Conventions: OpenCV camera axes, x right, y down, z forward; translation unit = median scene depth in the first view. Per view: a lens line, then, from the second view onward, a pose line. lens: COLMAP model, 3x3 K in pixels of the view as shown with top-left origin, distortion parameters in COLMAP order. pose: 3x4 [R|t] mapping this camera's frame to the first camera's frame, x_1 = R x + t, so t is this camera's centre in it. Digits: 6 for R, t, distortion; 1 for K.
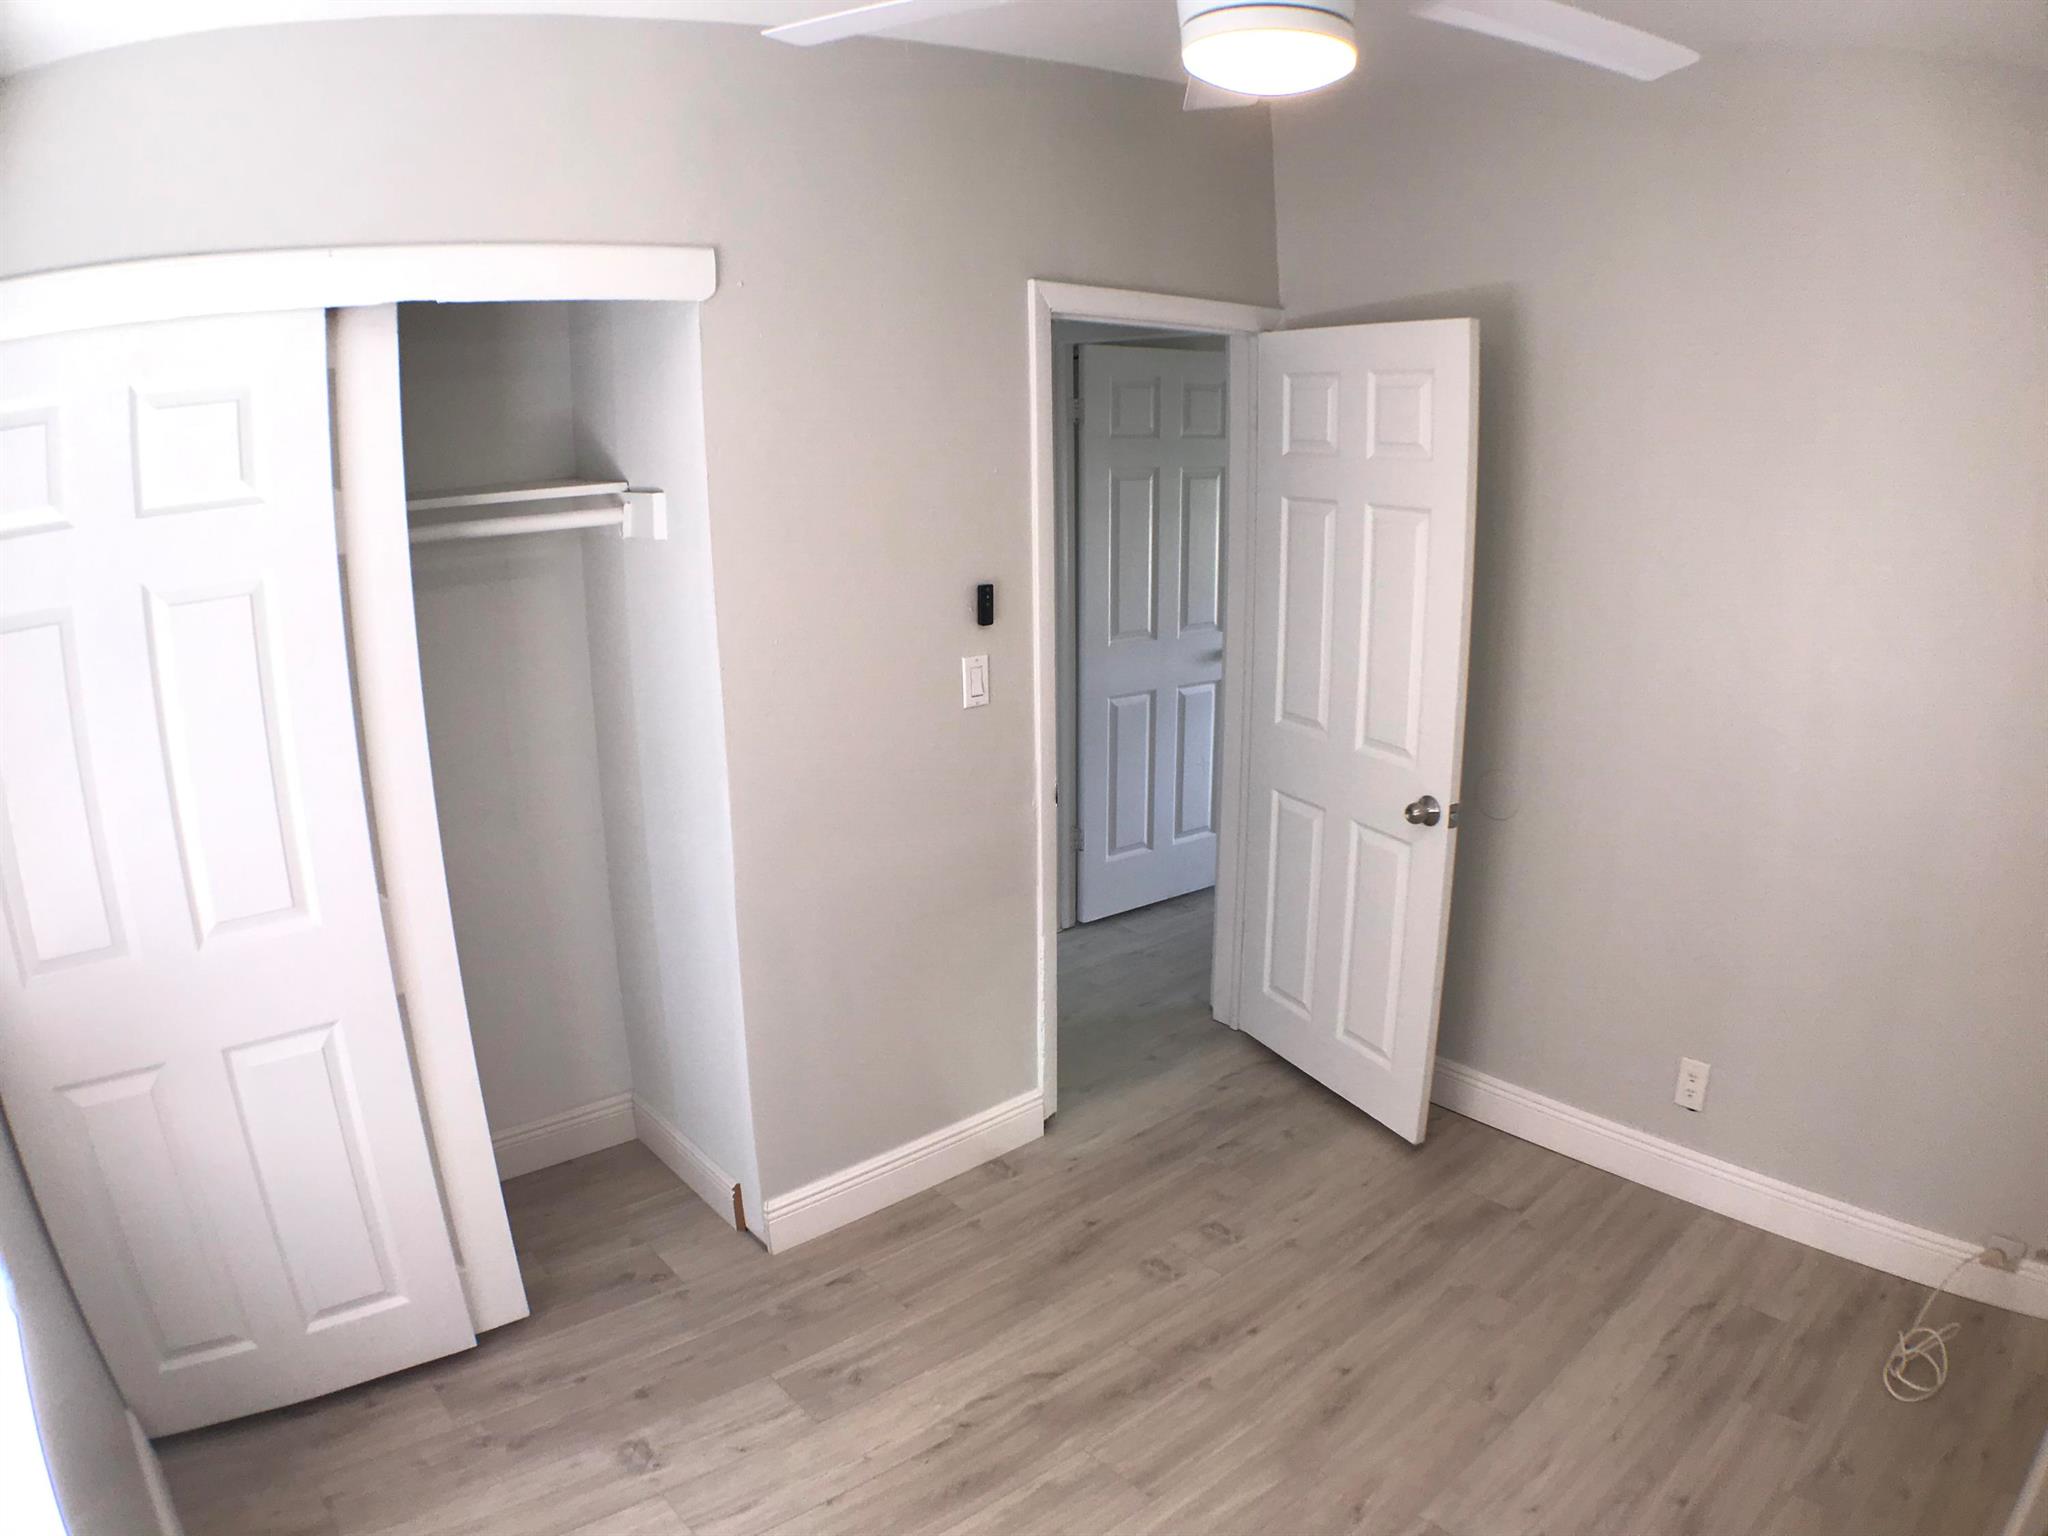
lens RADIAL K [[1307.7, 0, 1028.0], [0, 1307.7, 761.3], [0, 0, 1]] dist [-0.247498, 0.042516]
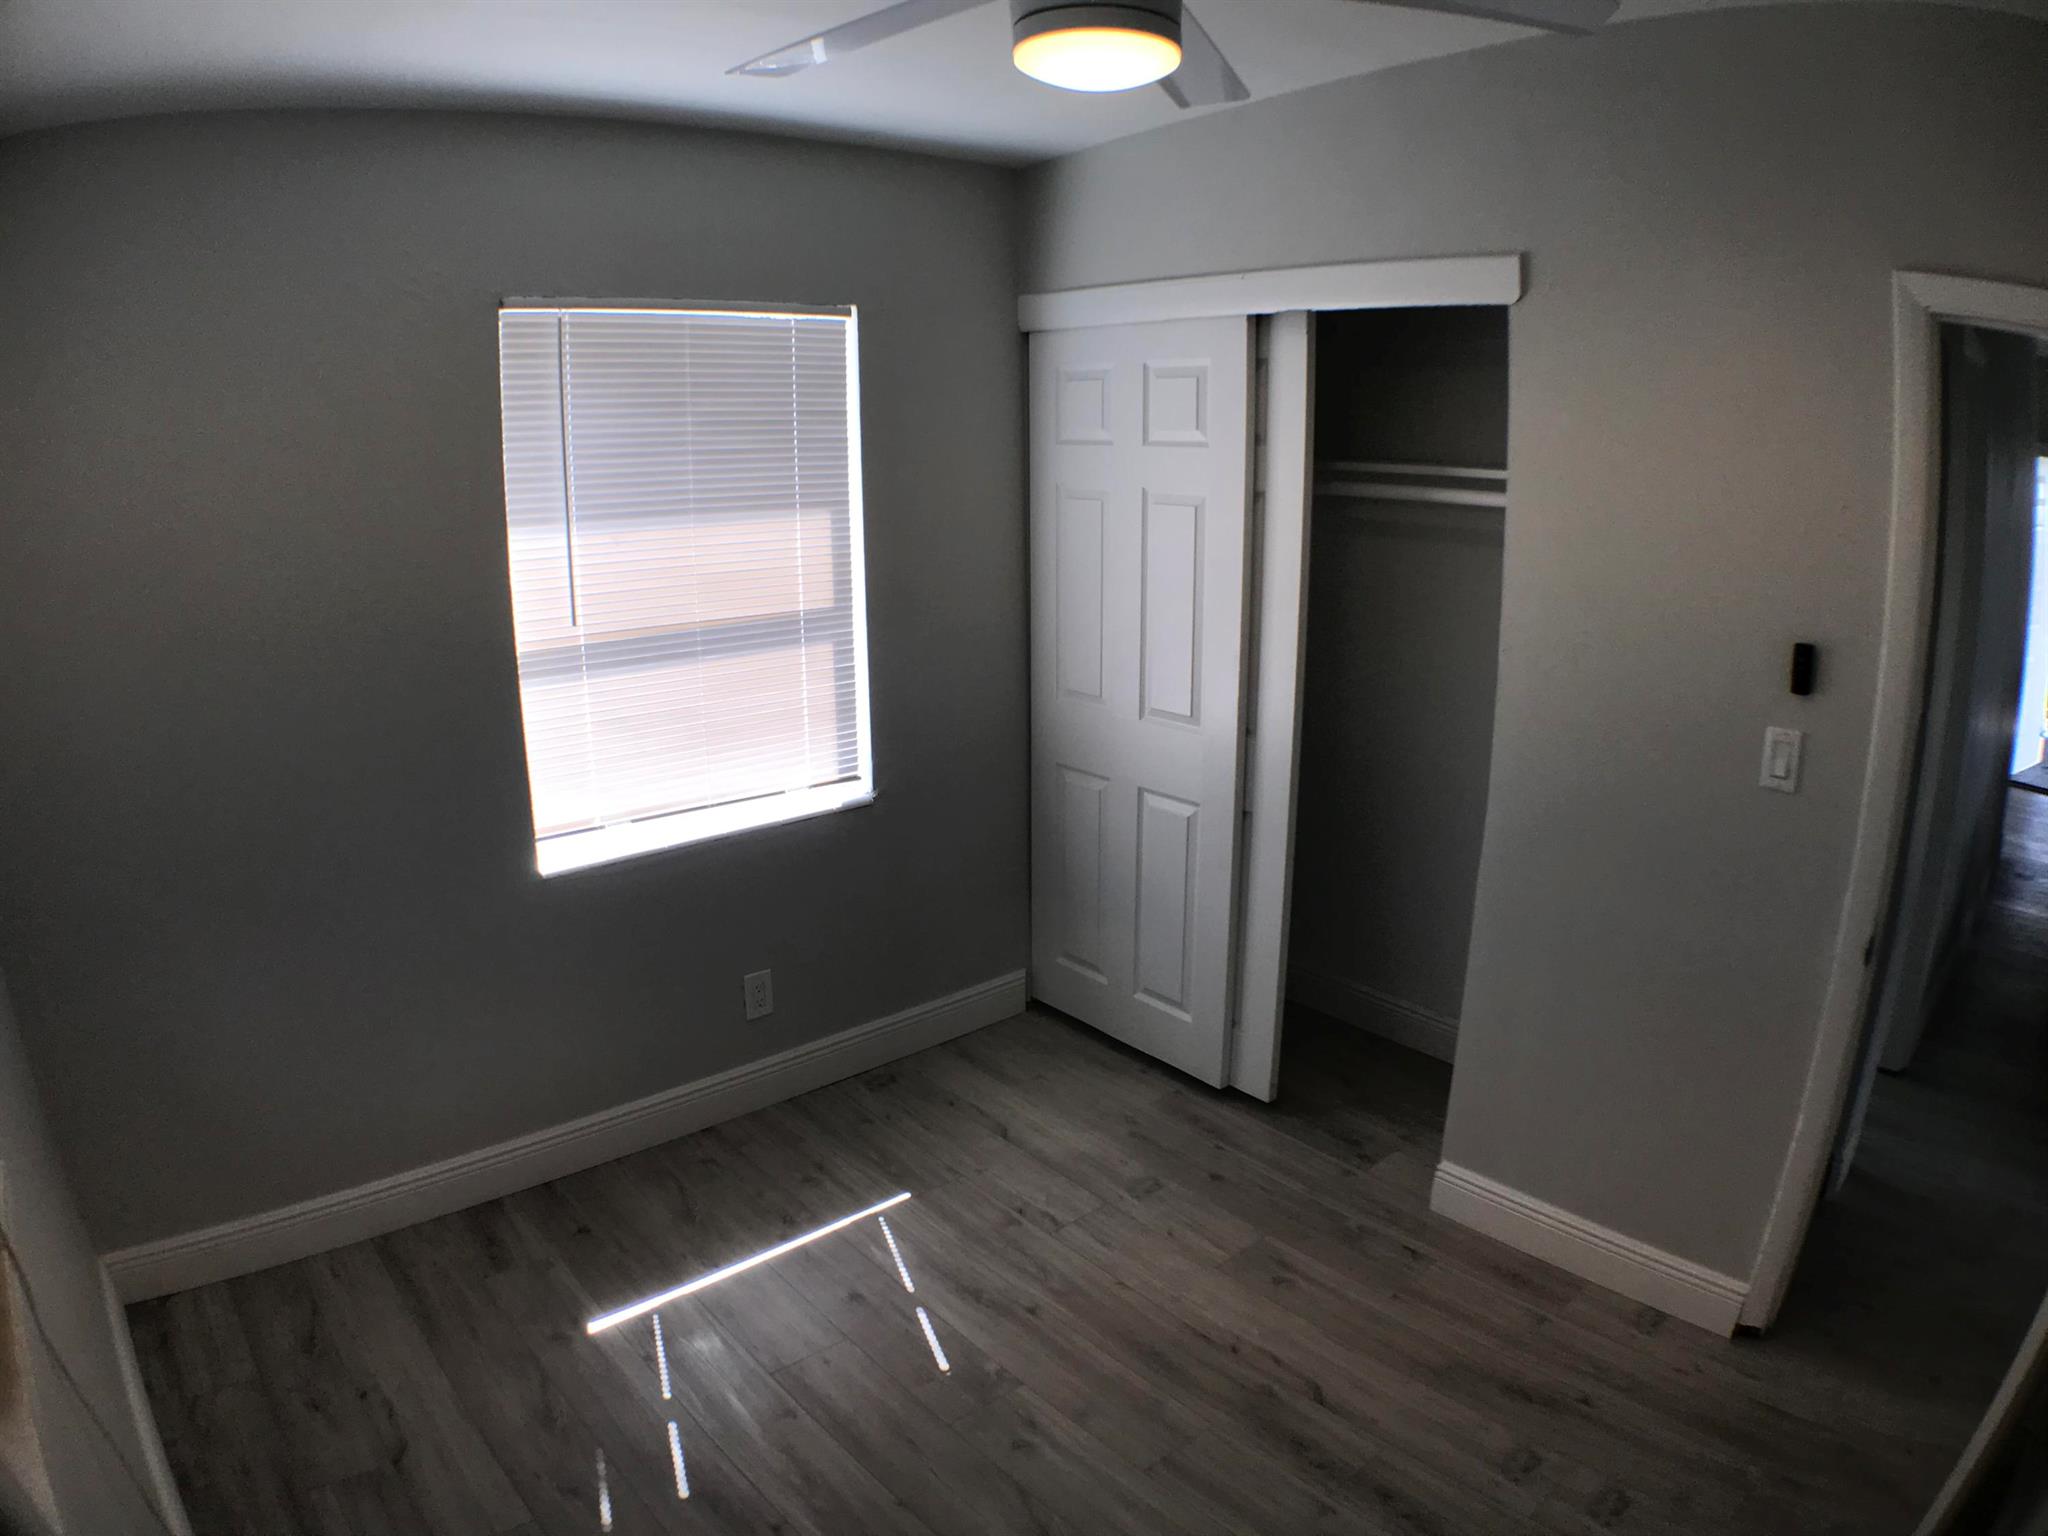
lens RADIAL K [[1307.7, 0, 1028.0], [0, 1307.7, 761.3], [0, 0, 1]] dist [-0.247498, 0.042516]
pose [[-0.006931, 0.261190, -0.965263, 0.738220], [-0.242849, 0.935948, 0.255002, -0.146854], [0.970039, 0.236180, 0.056942, 0.548612]]
